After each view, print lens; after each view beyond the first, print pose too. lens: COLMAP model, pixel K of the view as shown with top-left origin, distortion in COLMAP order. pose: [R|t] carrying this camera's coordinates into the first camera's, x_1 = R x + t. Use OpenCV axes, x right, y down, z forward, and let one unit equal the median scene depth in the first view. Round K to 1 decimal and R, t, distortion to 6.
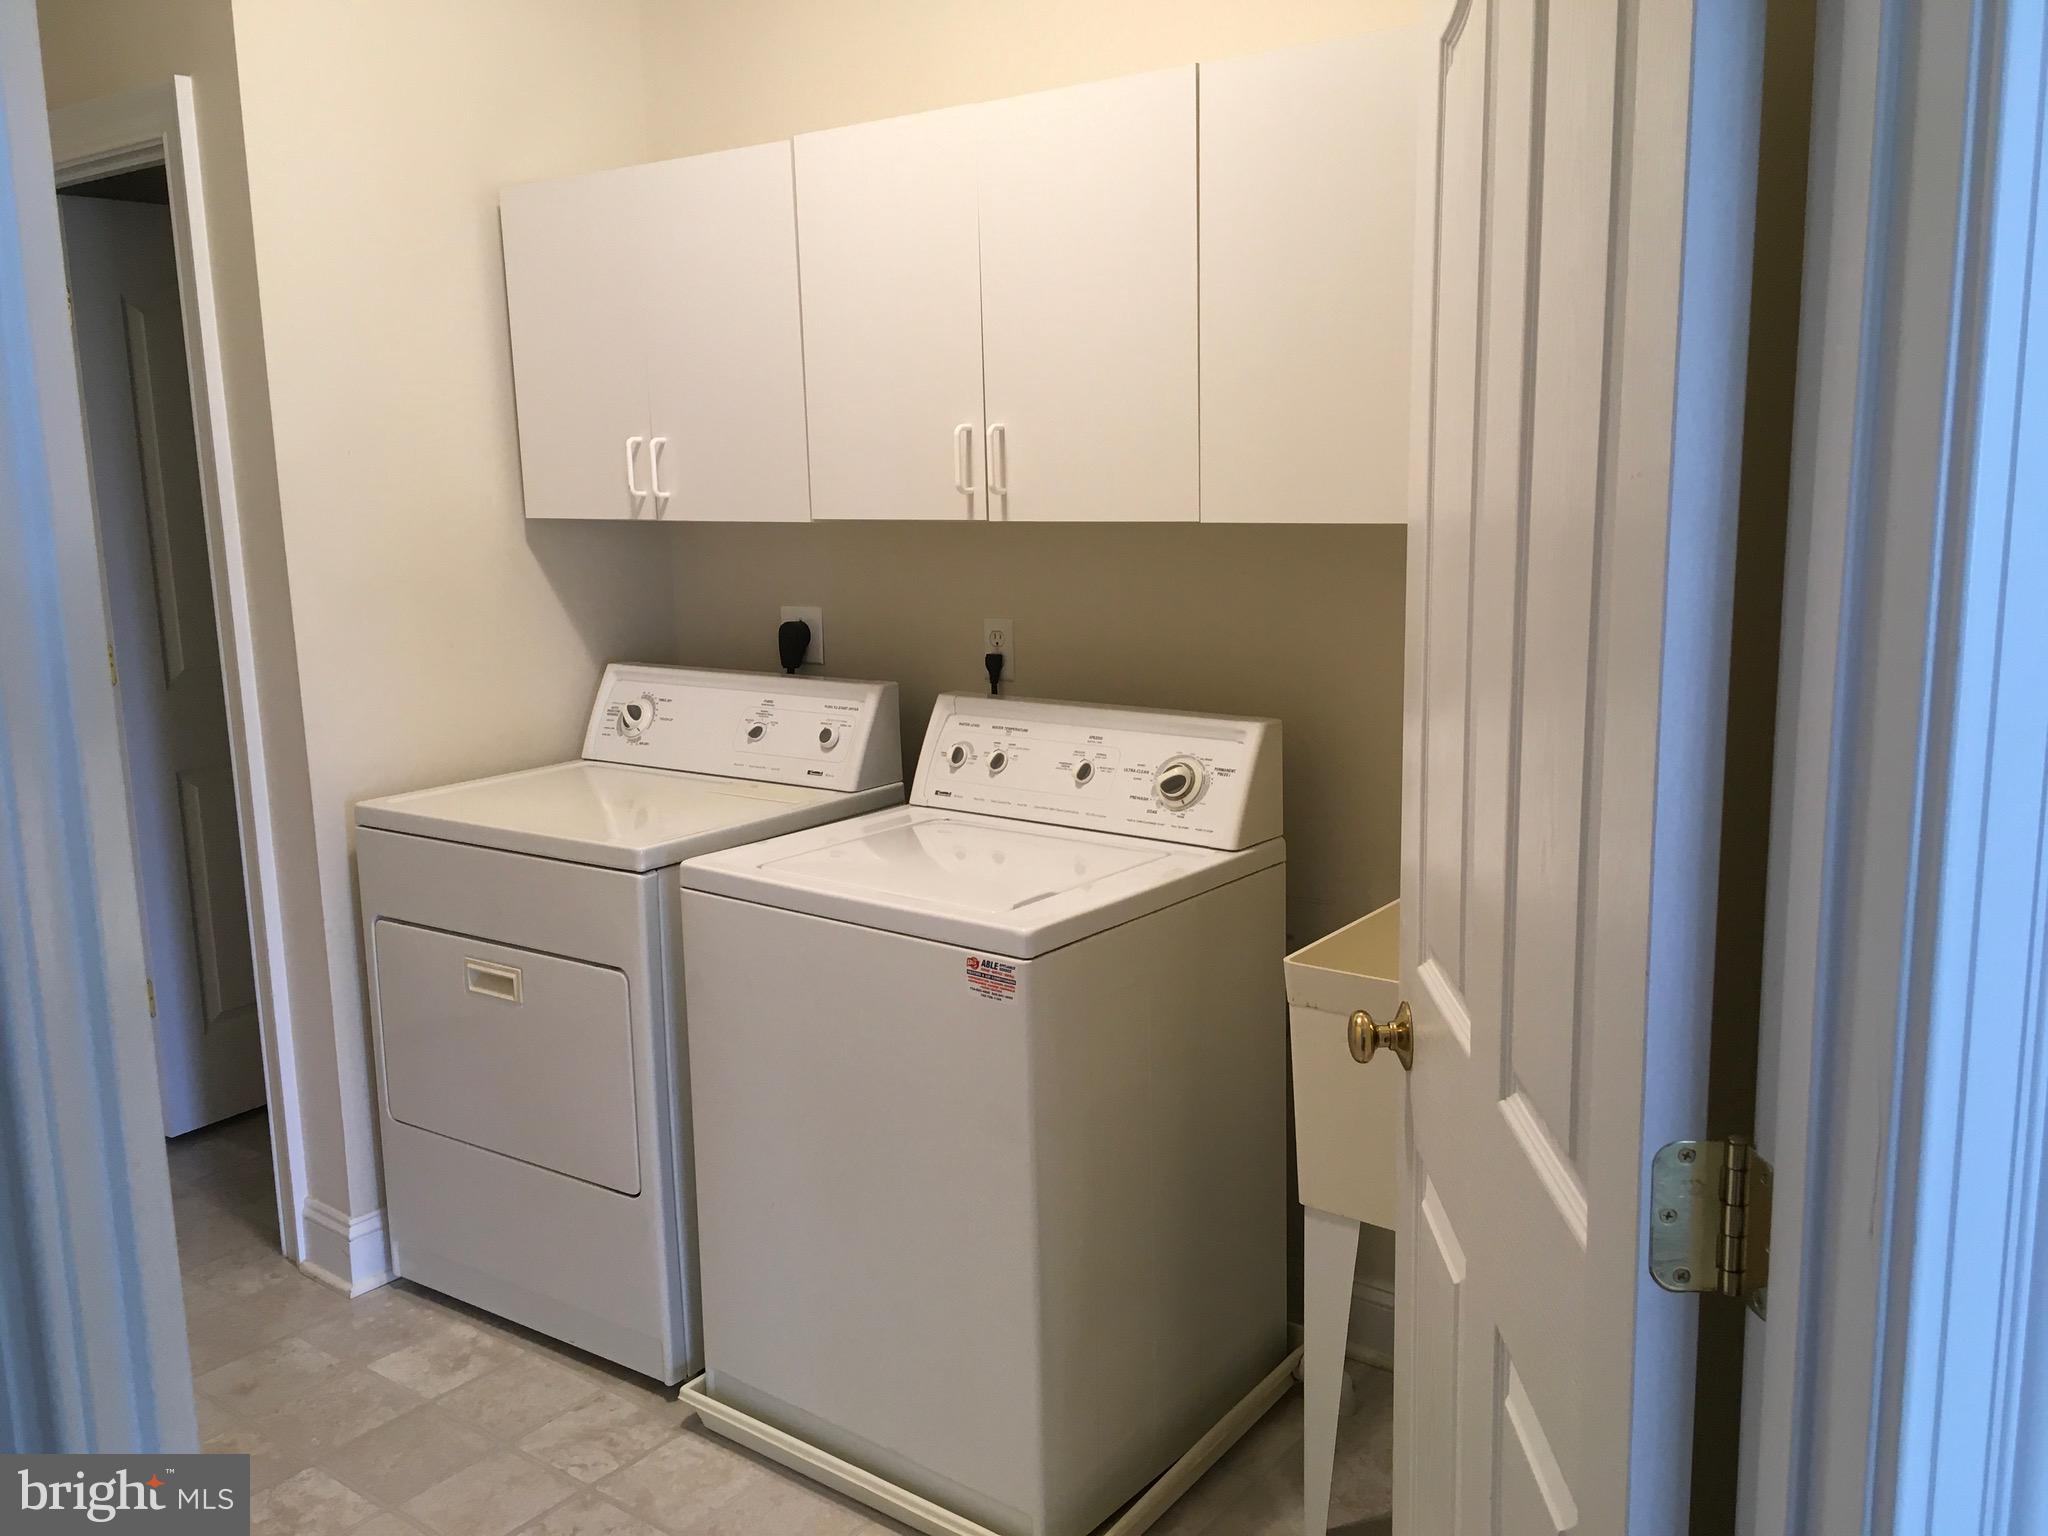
lens RADIAL K [[1696.1, 0, 1024.0], [0, 1696.1, 768.0], [0, 0, 1]] dist [0.095081, -0.171168]
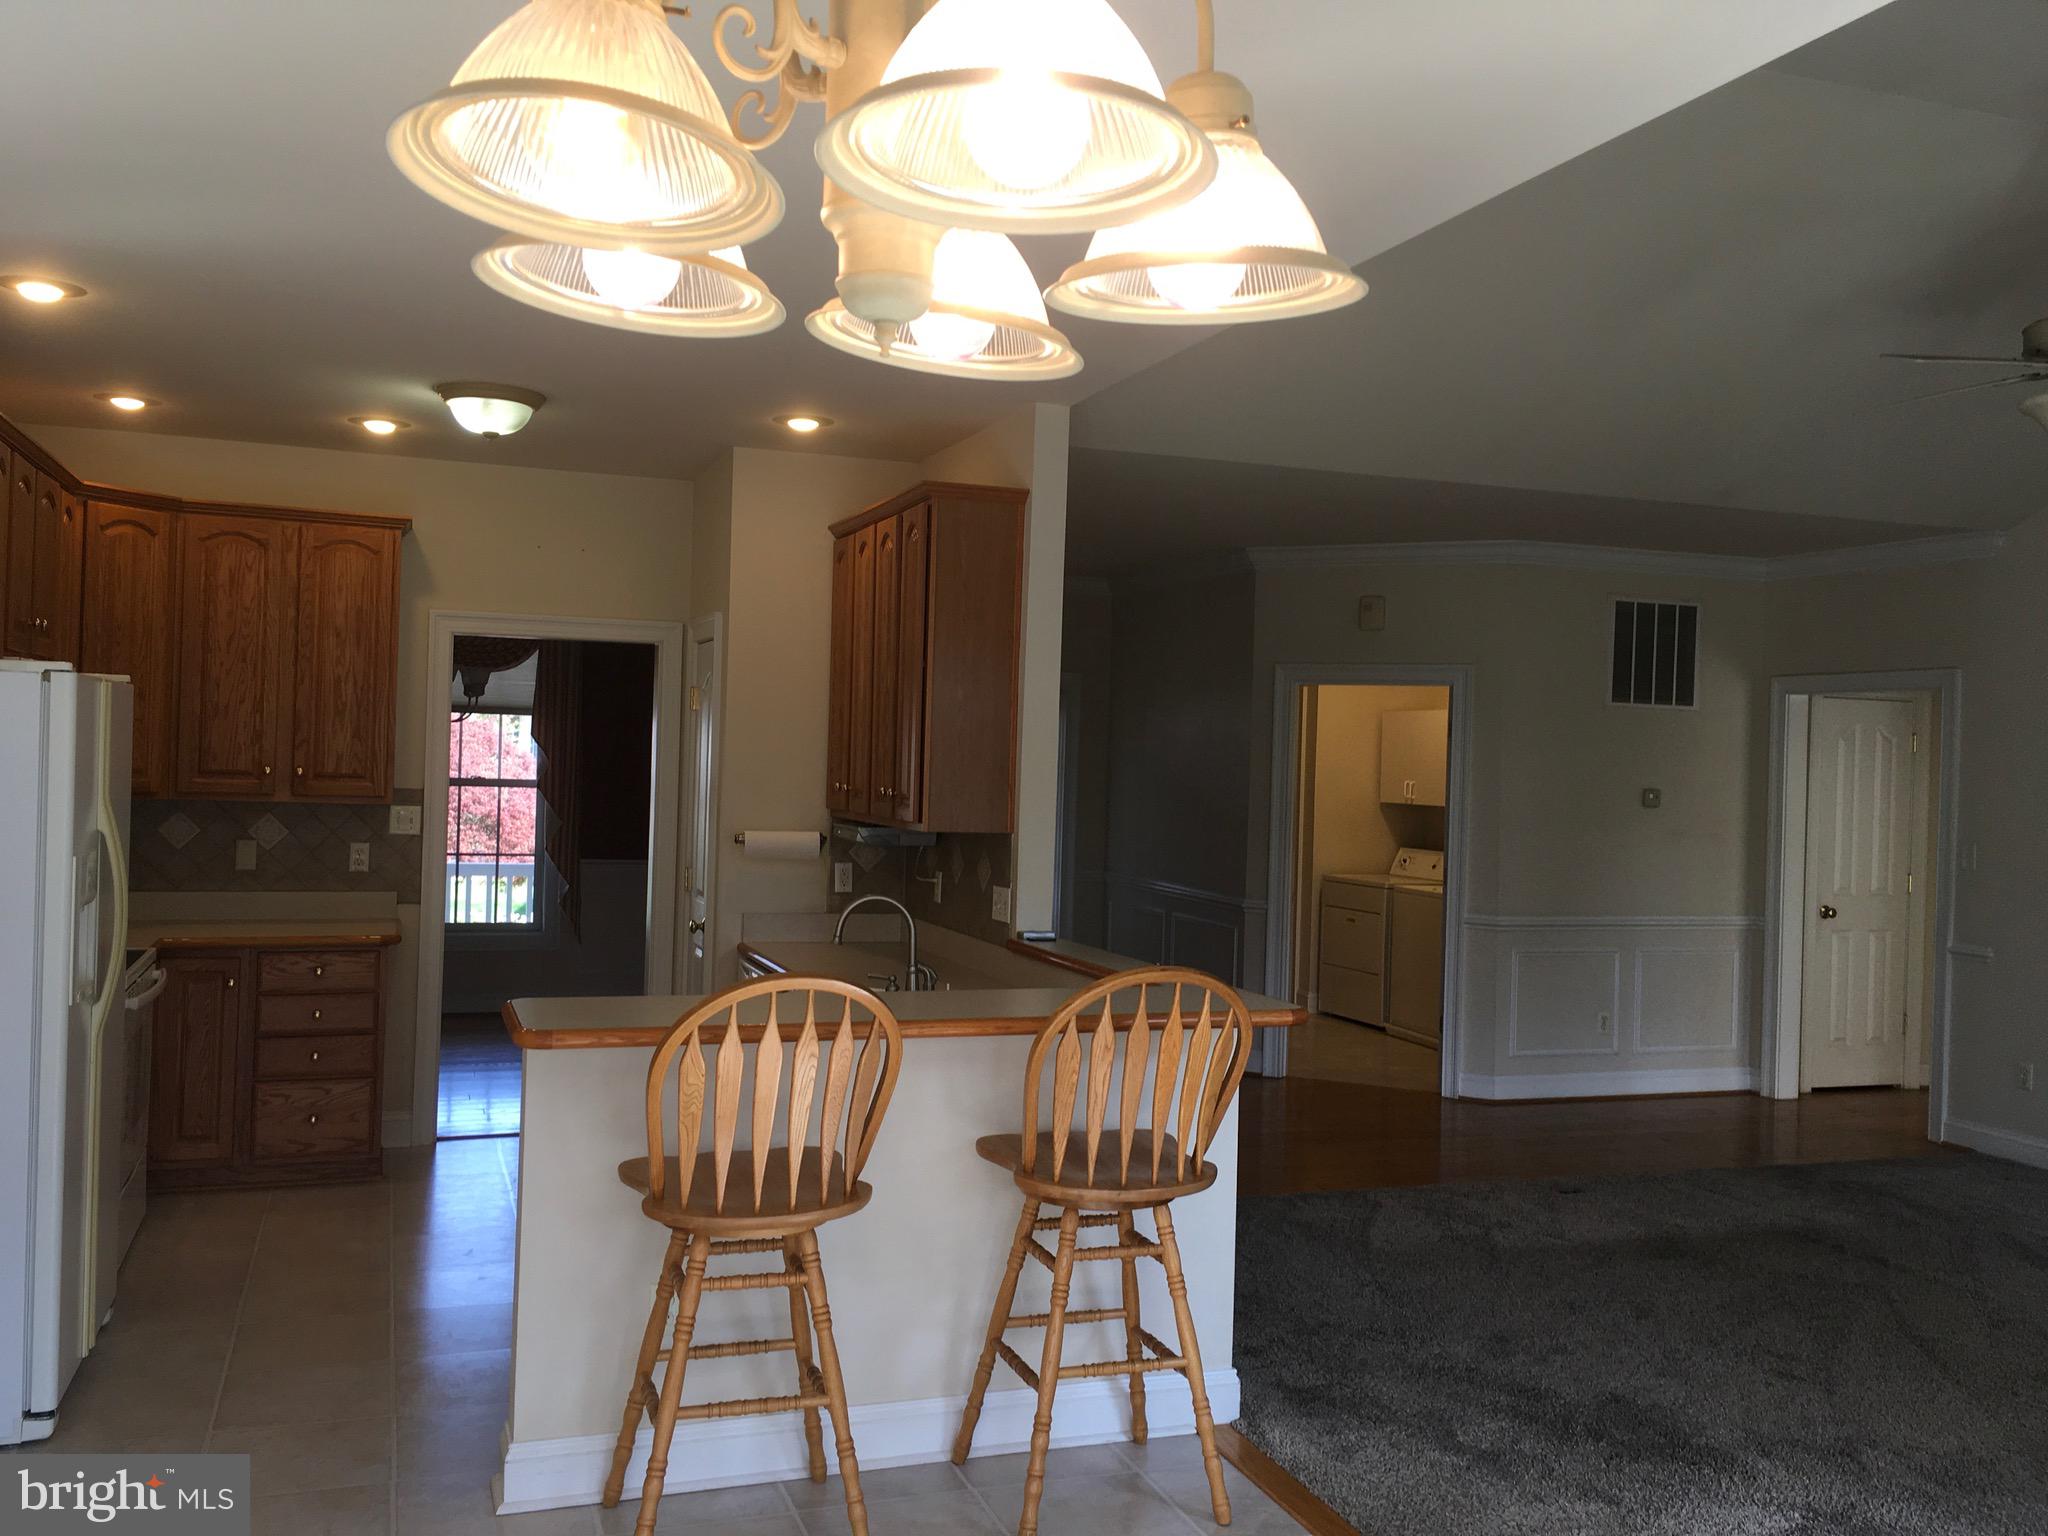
lens RADIAL K [[1696.1, 0, 1024.0], [0, 1696.1, 768.0], [0, 0, 1]] dist [0.095081, -0.171168]
pose [[0.839207, 0.051451, -0.541372, 1.046412], [-0.142909, 0.981390, -0.128260, 0.358521], [0.524698, 0.185004, 0.830943, -2.438876]]
